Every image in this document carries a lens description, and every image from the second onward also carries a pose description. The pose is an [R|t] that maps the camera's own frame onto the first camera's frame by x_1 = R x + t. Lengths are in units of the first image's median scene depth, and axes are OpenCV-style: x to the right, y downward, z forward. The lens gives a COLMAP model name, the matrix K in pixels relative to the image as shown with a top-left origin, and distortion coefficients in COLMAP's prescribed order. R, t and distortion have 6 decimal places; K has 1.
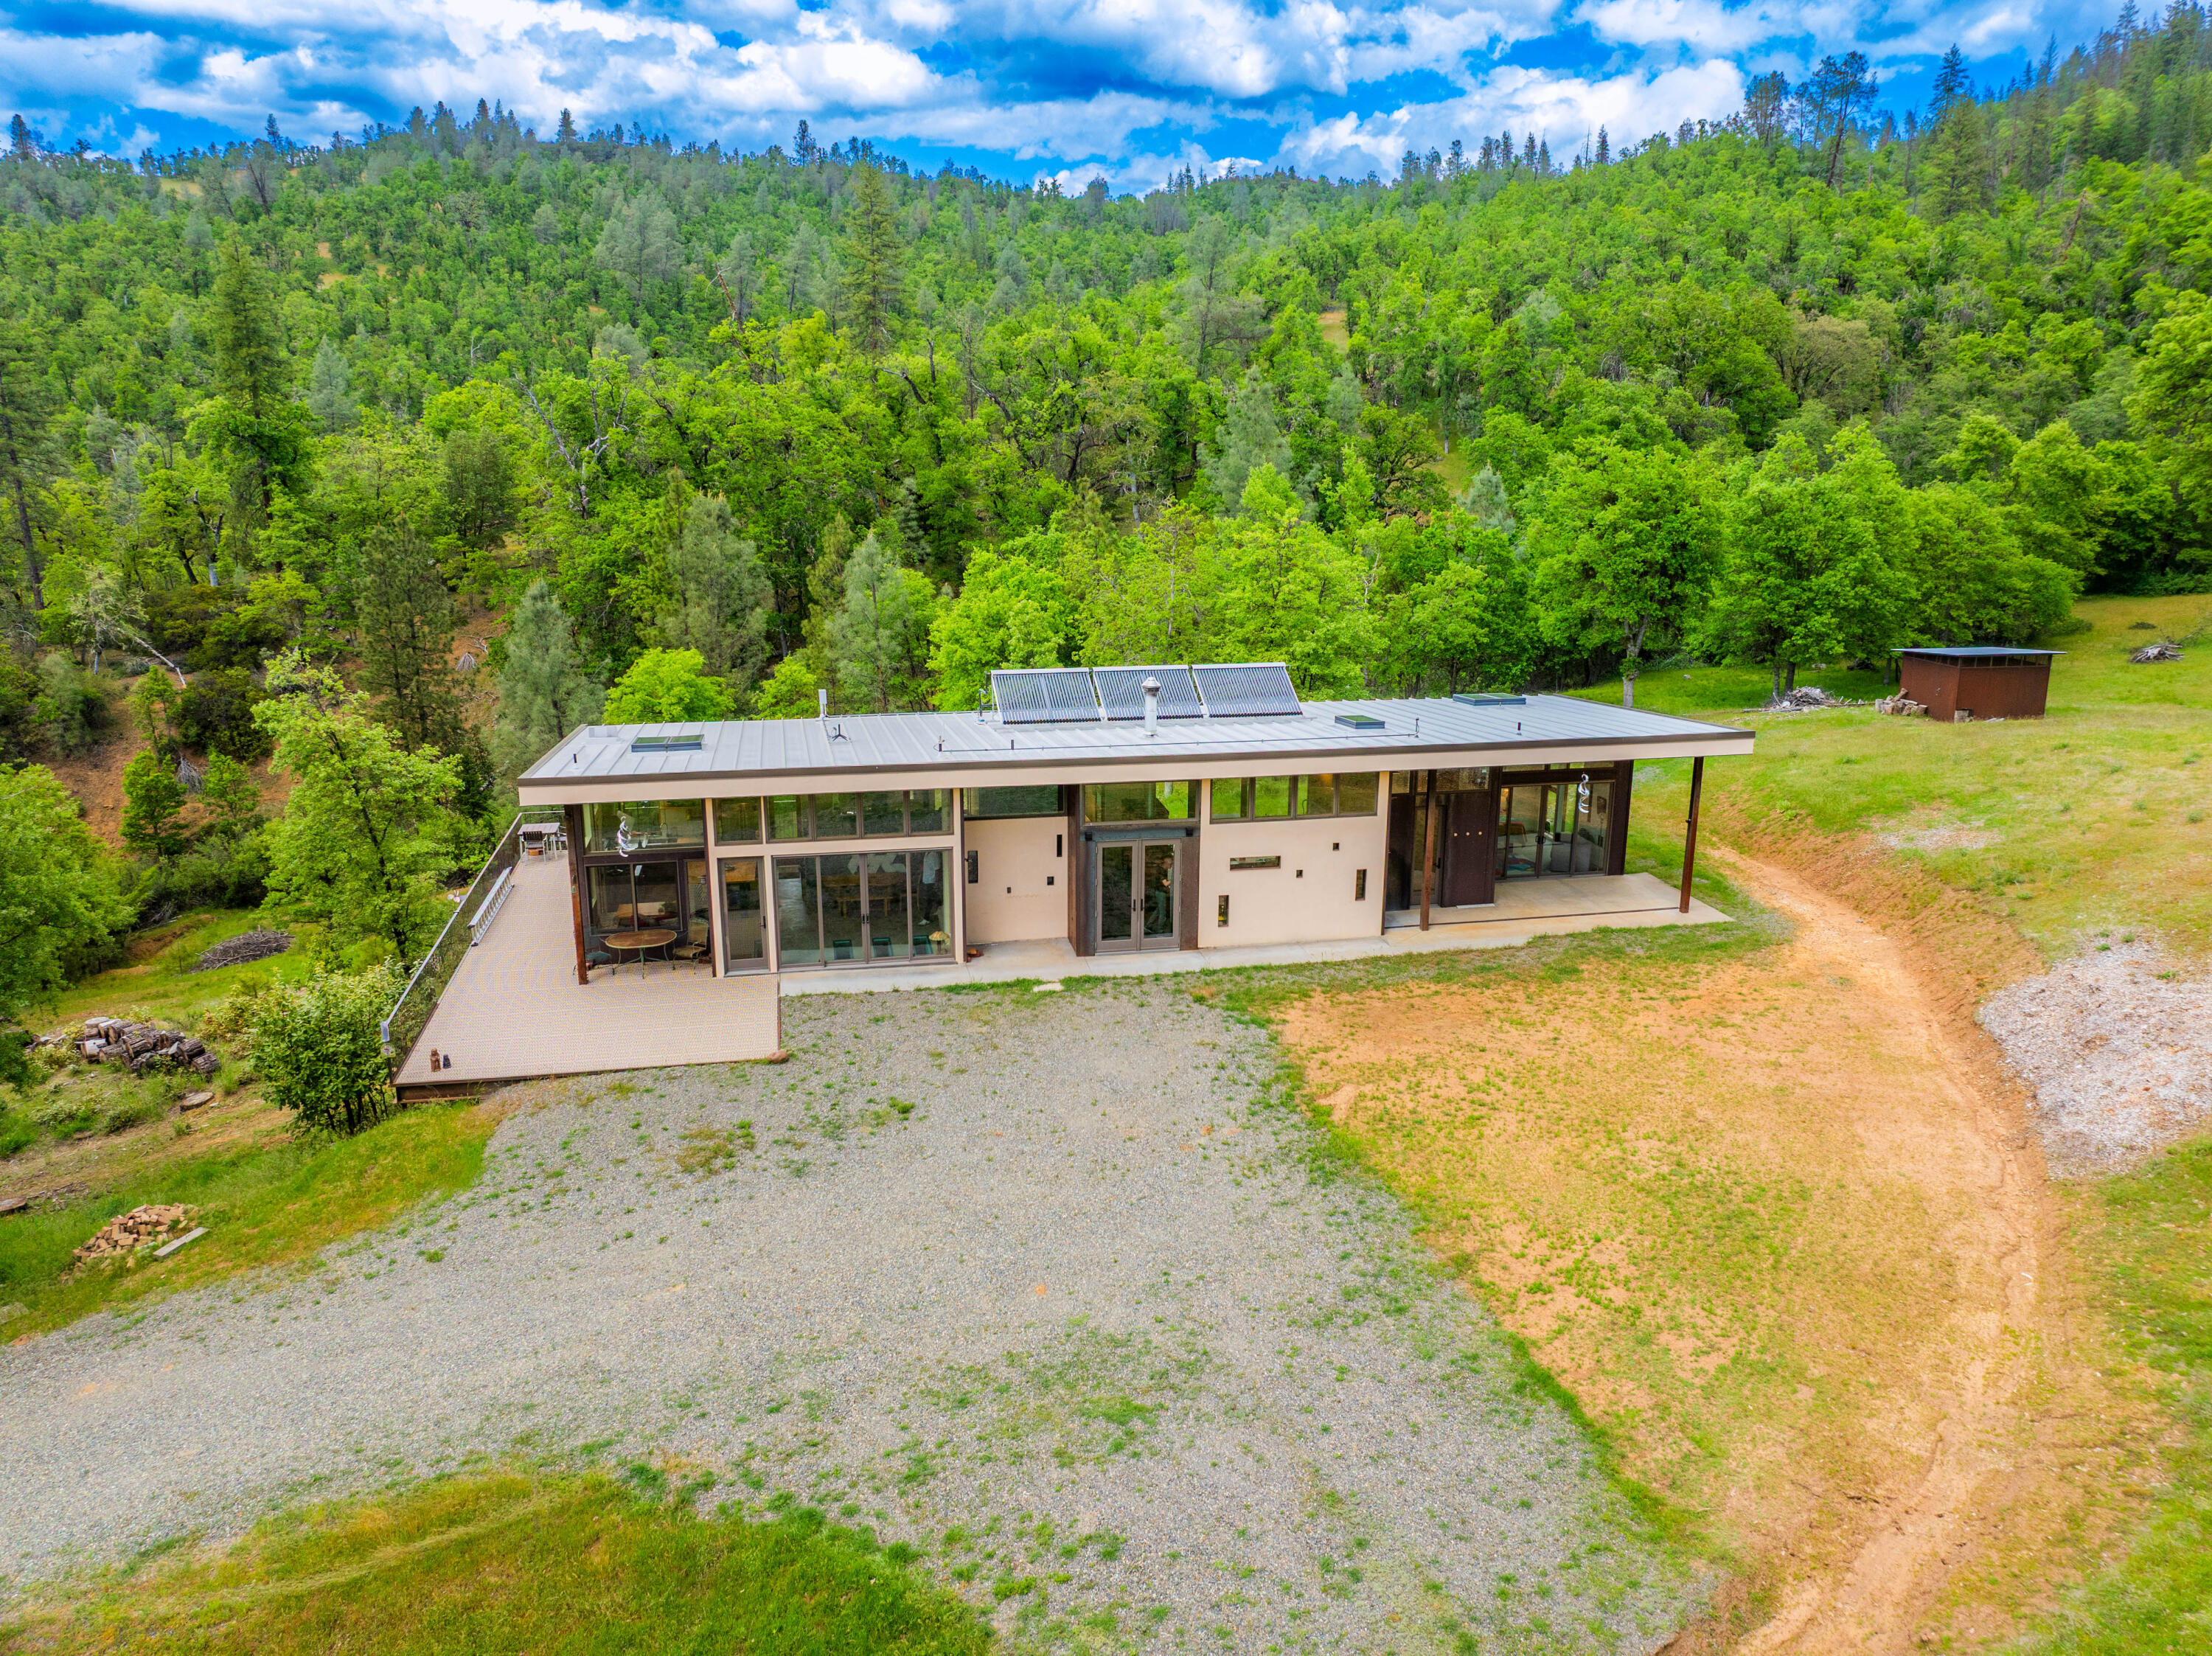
lens RADIAL K [[1559.6, 0, 1103.5], [0, 1559.6, 794.5], [0, 0, 1]] dist [-0.042516, 0.007163]
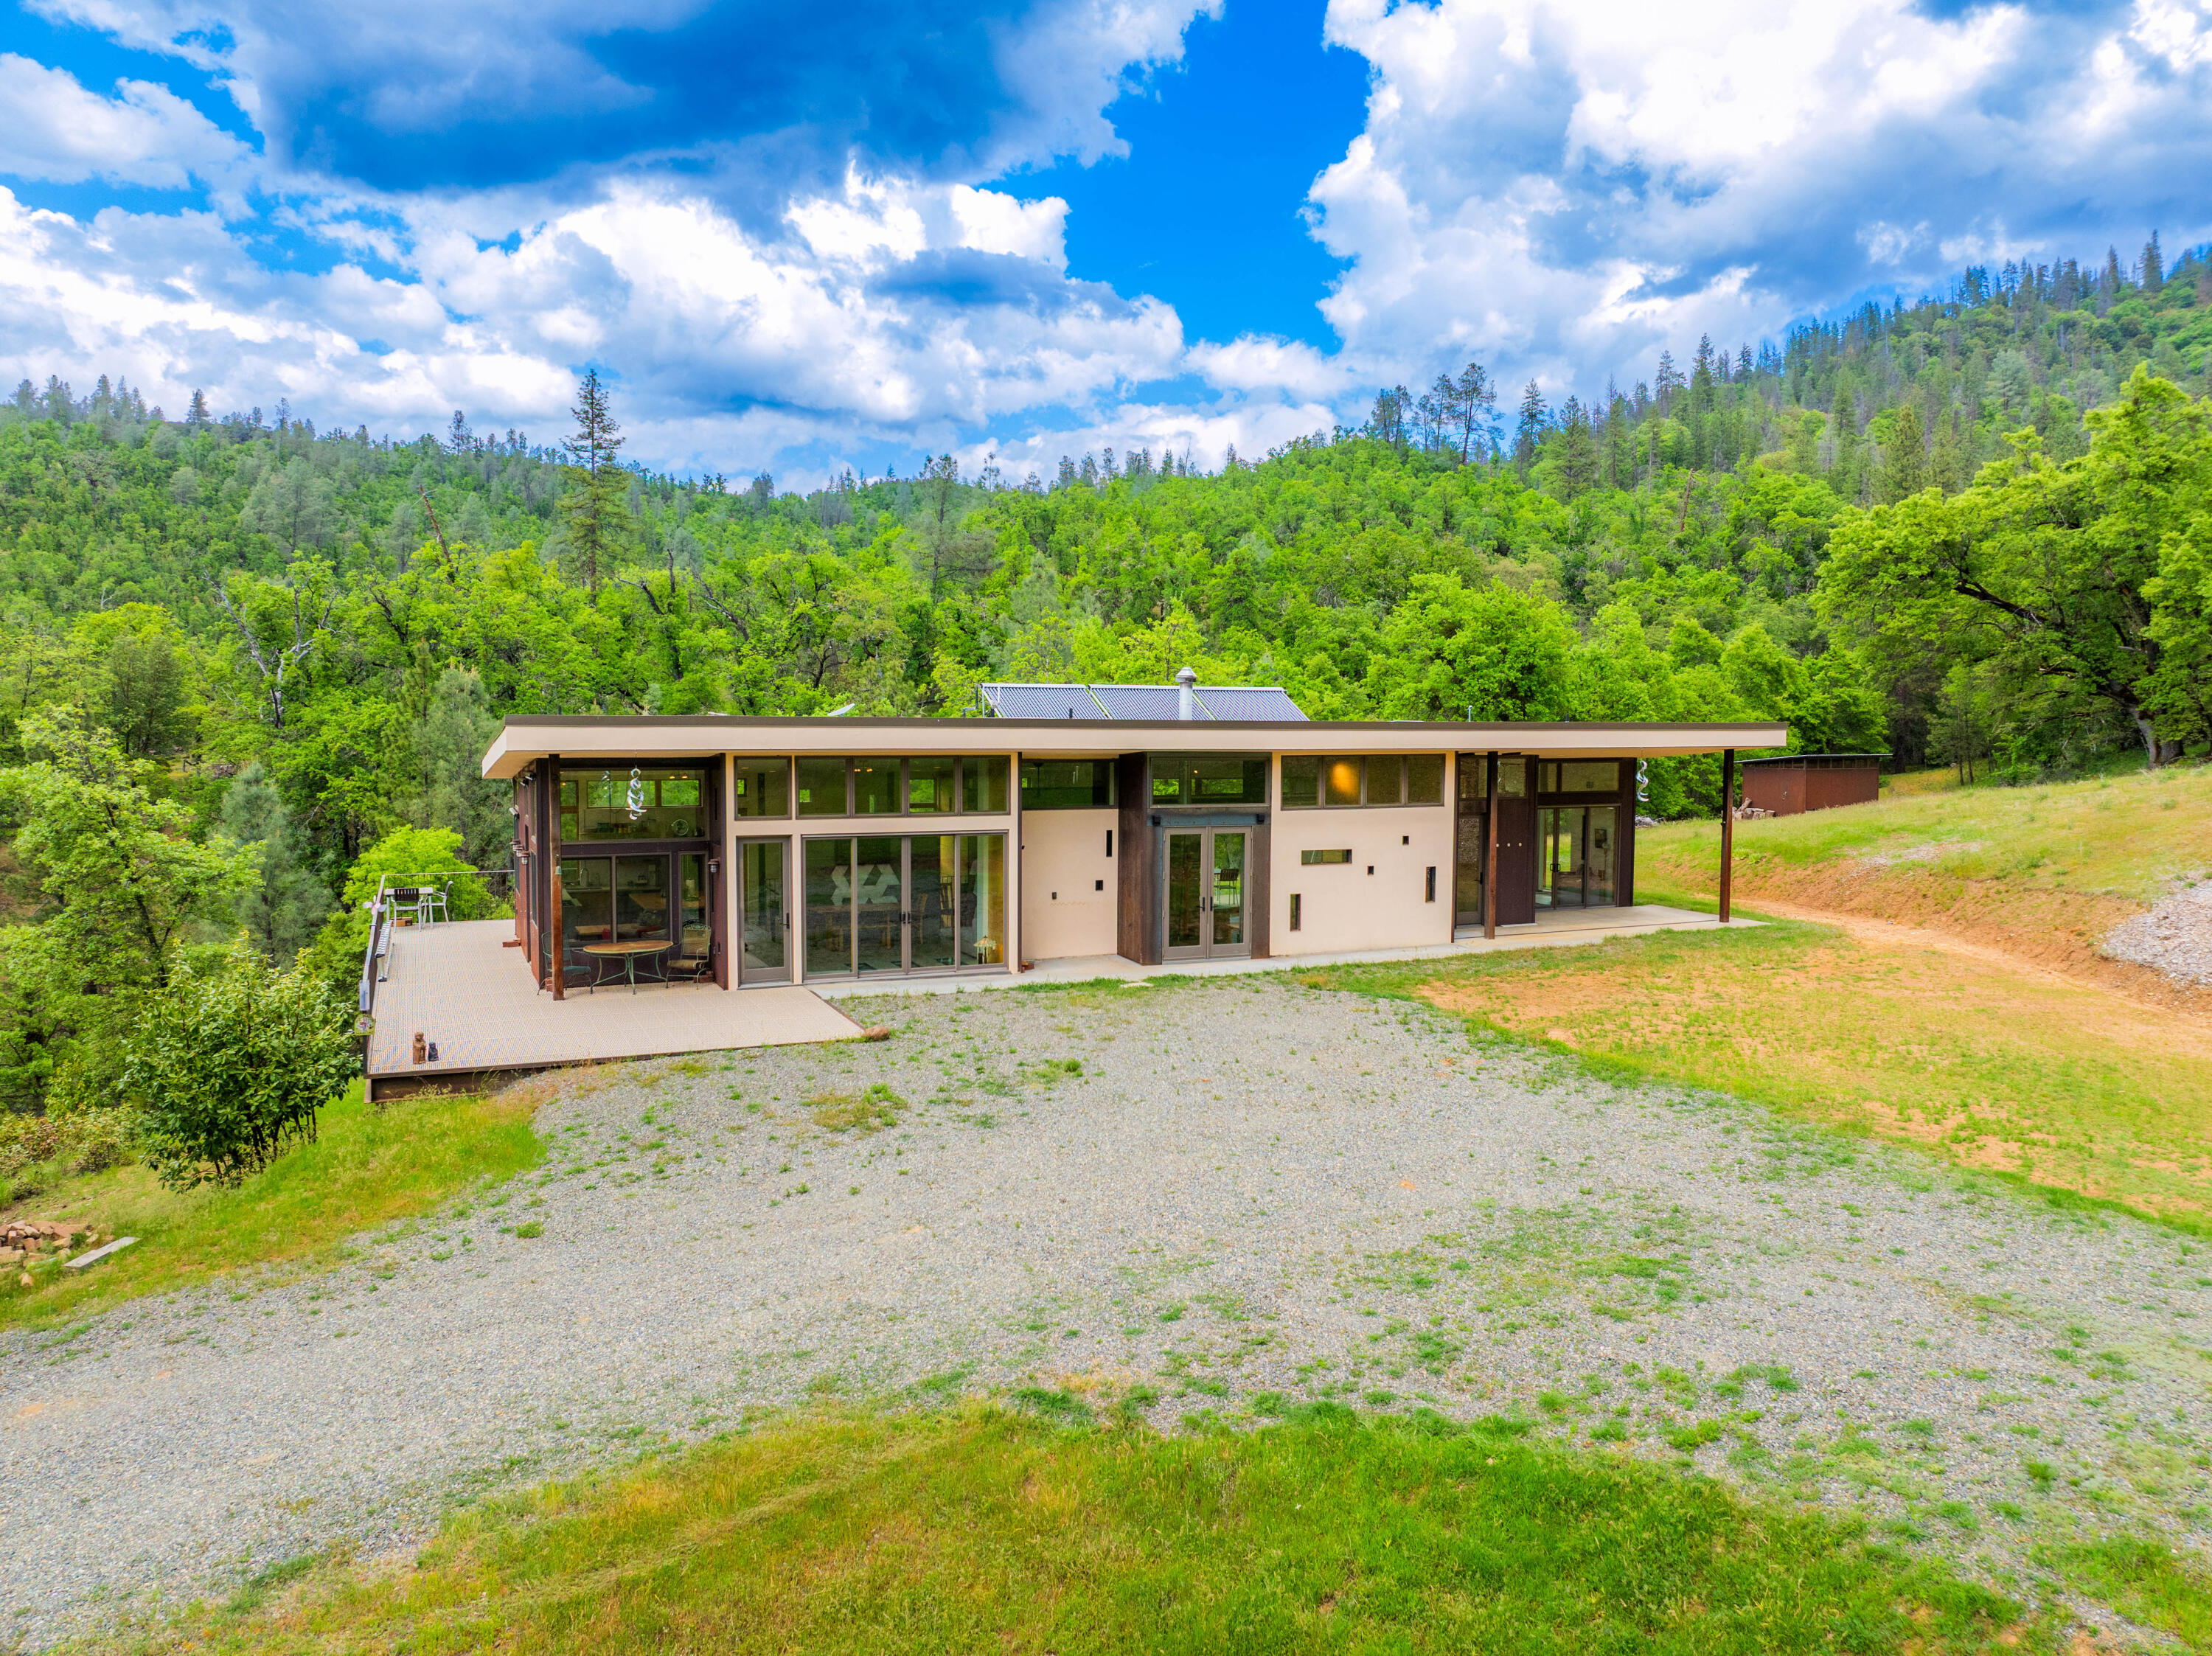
lens RADIAL K [[1559.6, 0, 1103.5], [0, 1559.6, 794.5], [0, 0, 1]] dist [-0.042516, 0.007163]
pose [[0.975546, -0.009955, 0.219568, -0.220611], [0.051193, 0.981791, -0.182938, 0.163943], [-0.213749, 0.189705, 0.958292, 0.162985]]
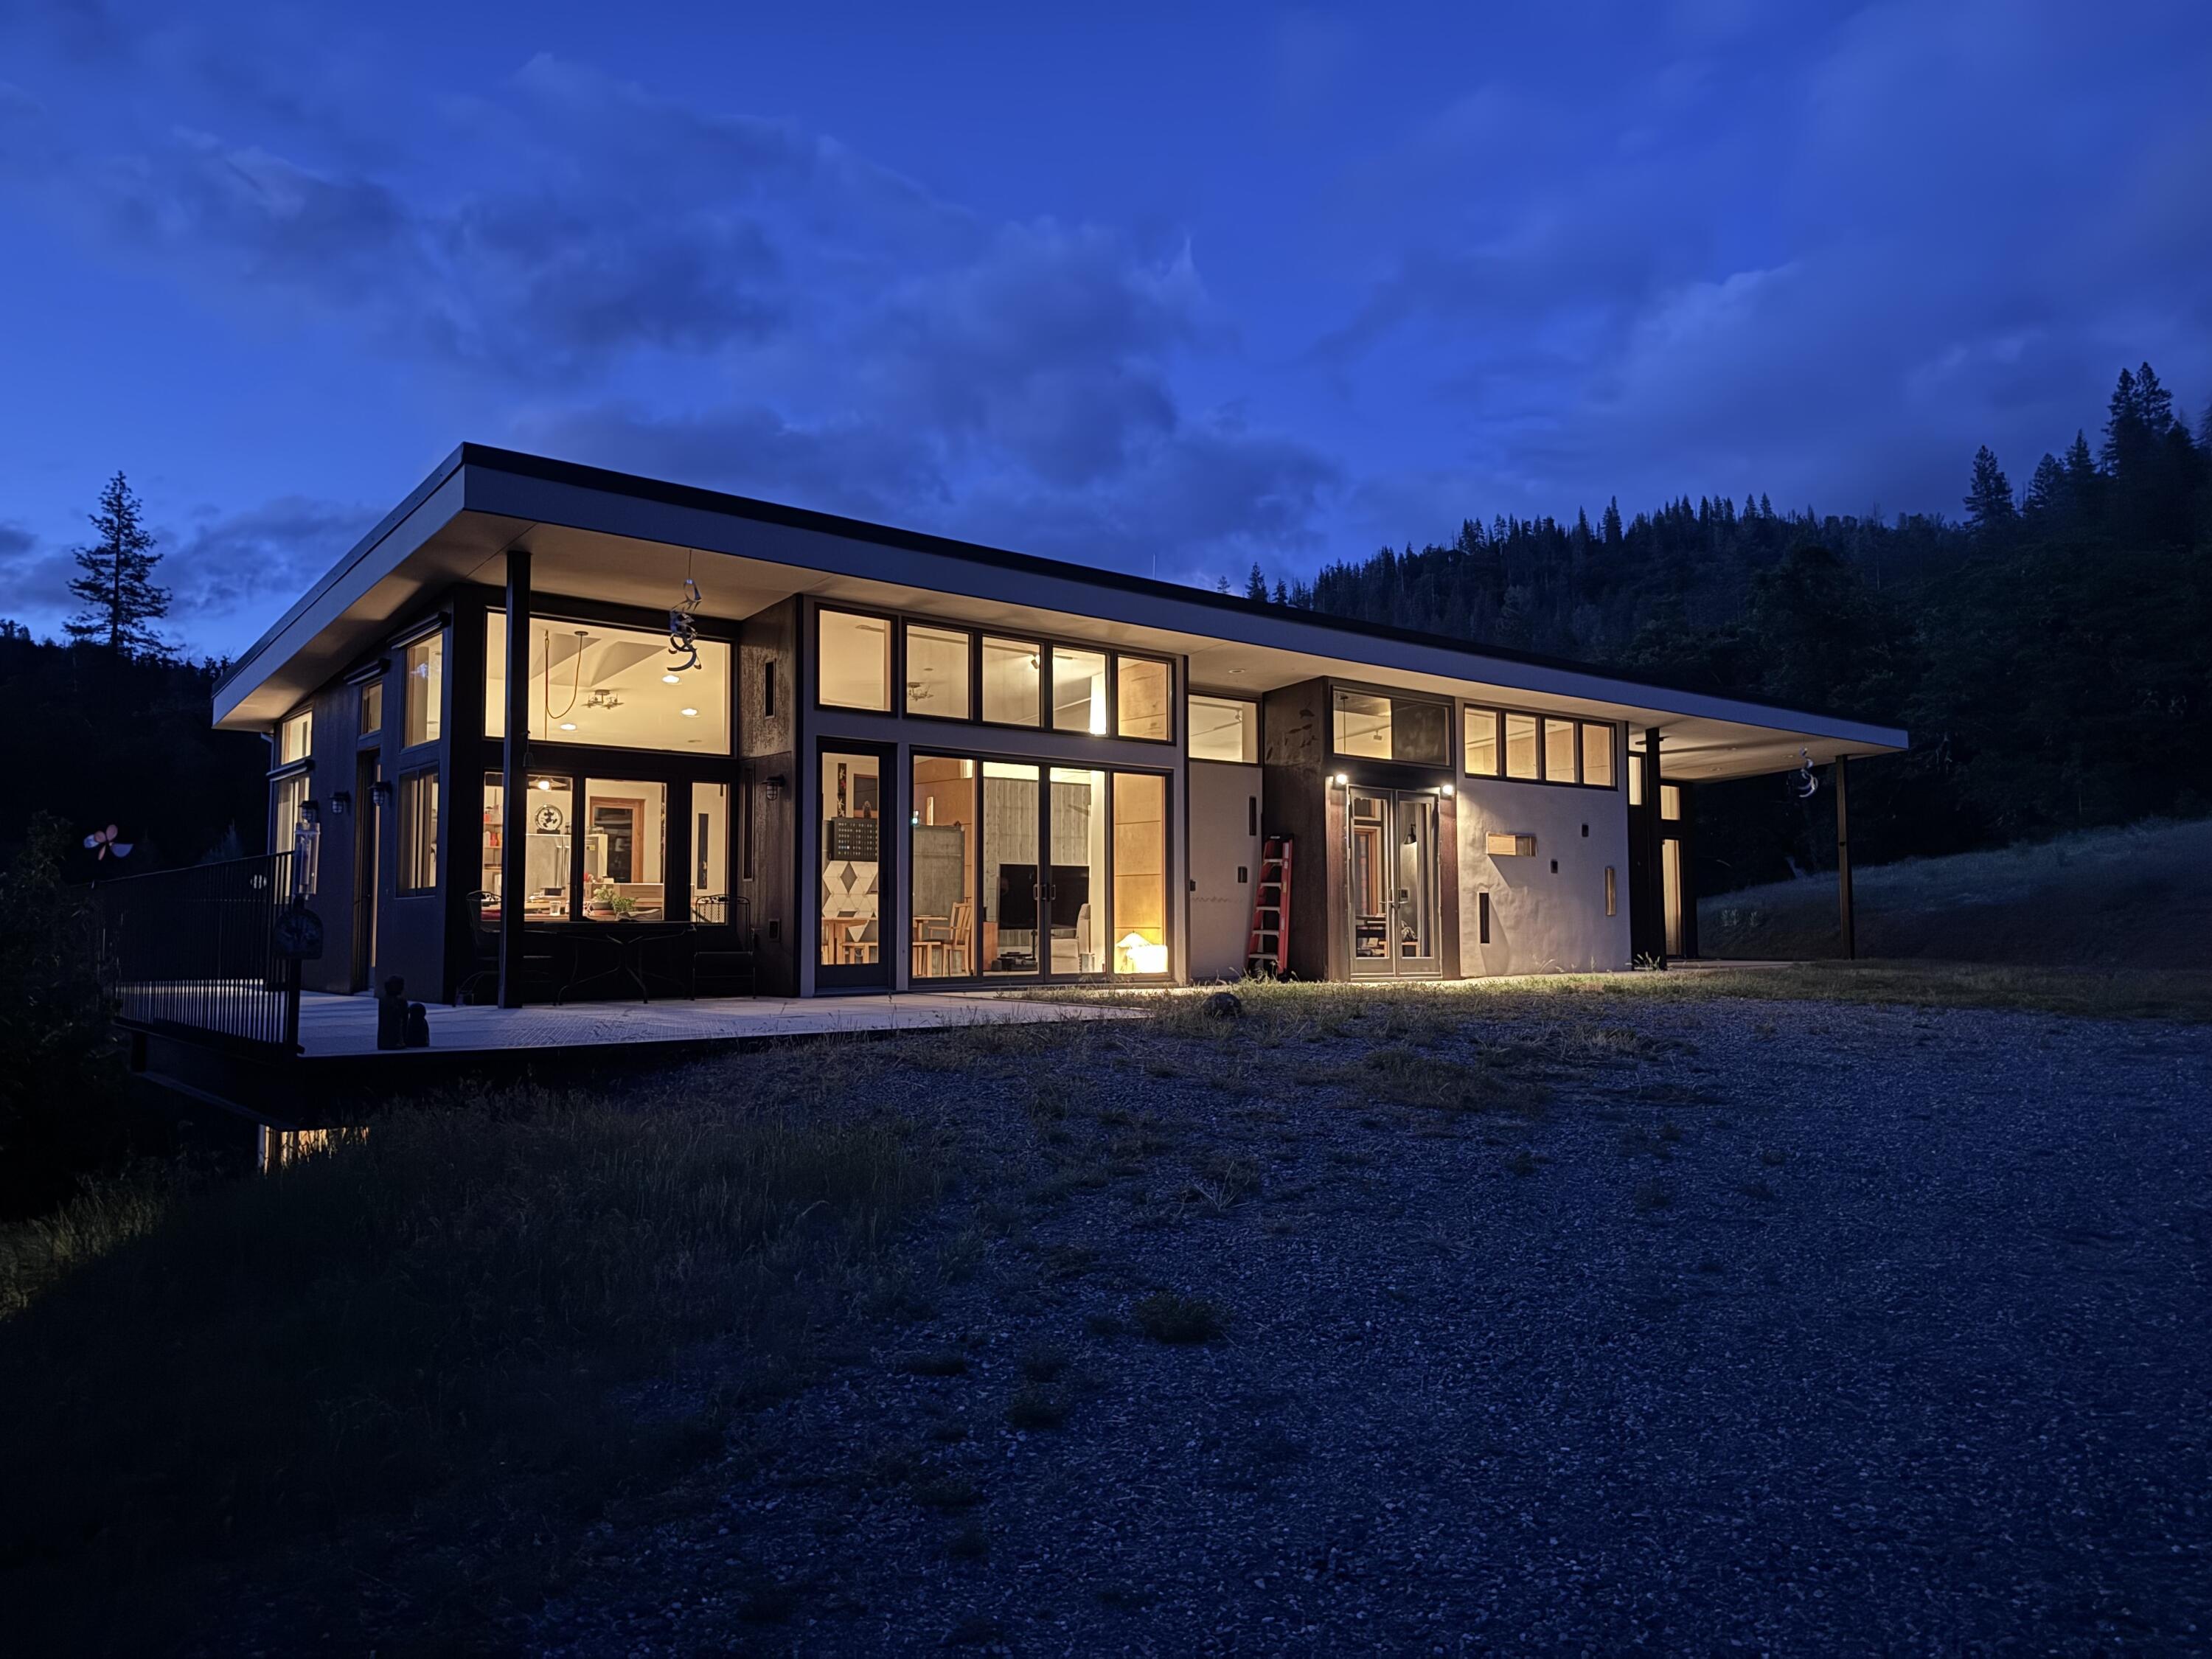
lens RADIAL K [[1522.0, 0, 1106.0], [0, 1522.0, 829.5], [0, 0, 1]] dist [0.109755, -0.112864]
pose [[0.878102, 0.023671, 0.477888, -0.367700], [0.118968, 0.956609, -0.265982, 0.190882], [-0.463448, 0.290413, 0.837184, 0.520880]]
